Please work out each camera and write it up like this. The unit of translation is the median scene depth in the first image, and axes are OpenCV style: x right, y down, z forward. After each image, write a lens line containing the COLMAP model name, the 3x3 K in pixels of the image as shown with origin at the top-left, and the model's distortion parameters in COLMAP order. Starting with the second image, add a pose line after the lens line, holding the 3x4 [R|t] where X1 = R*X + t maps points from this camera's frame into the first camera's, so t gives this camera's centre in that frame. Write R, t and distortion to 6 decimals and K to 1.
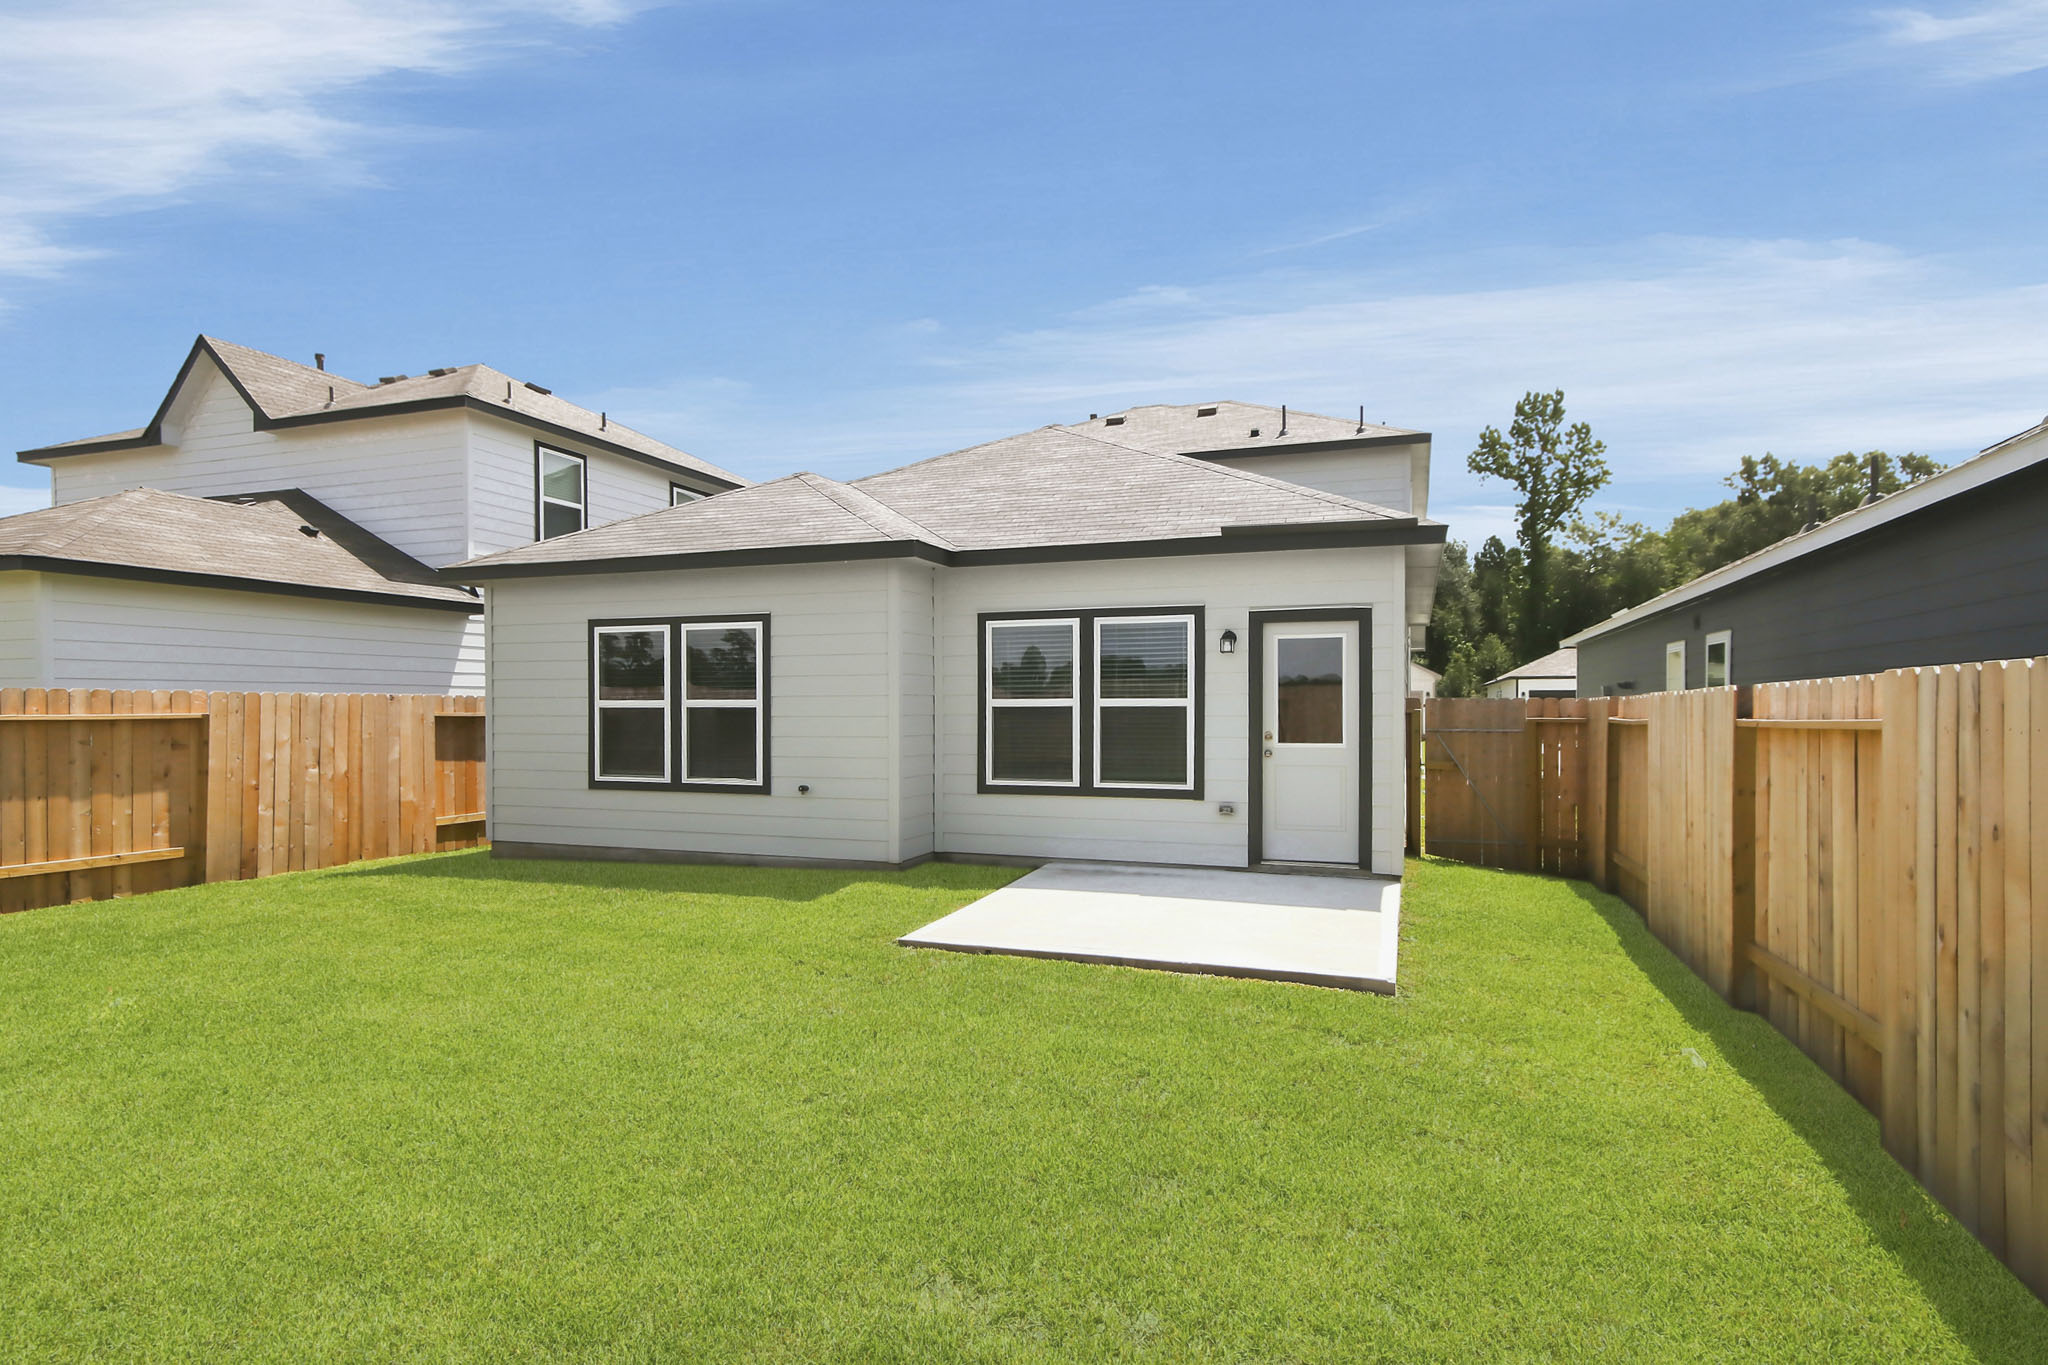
lens RADIAL K [[1043.6, 0, 1021.1], [0, 1043.6, 693.1], [0, 0, 1]] dist [0.018354, -0.000516]
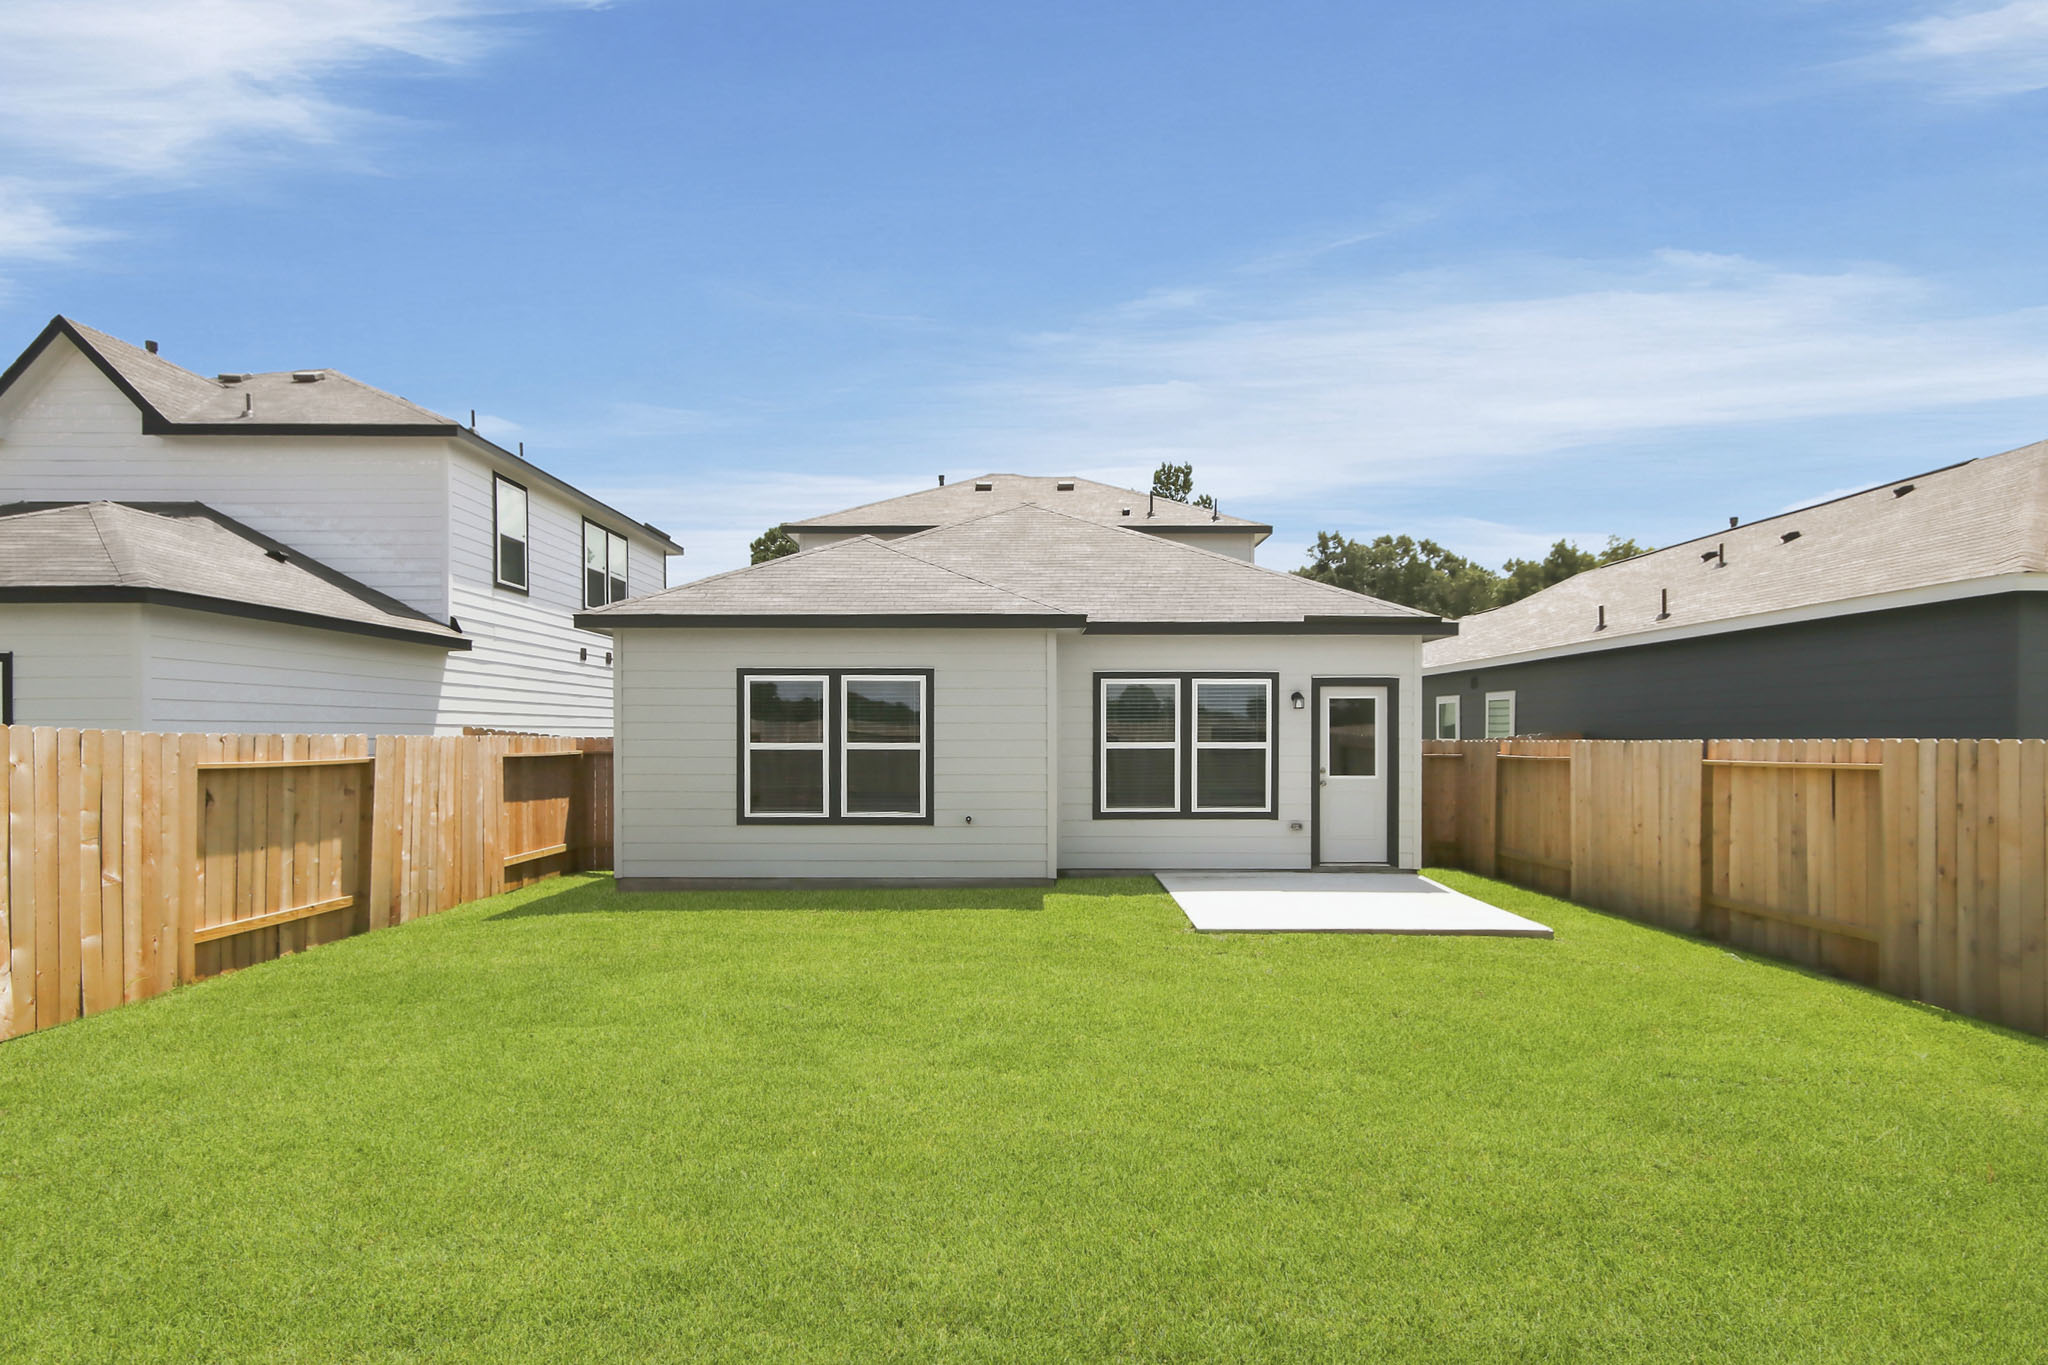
lens RADIAL K [[1021.8, 0, 1021.8], [0, 1021.8, 717.9], [0, 0, 1]] dist [0.010299, 0.000096]
pose [[0.941537, 0.006878, 0.336840, -0.528079], [-0.005929, 0.999975, -0.003848, -0.017975], [-0.336858, 0.001626, 0.941554, -0.101105]]
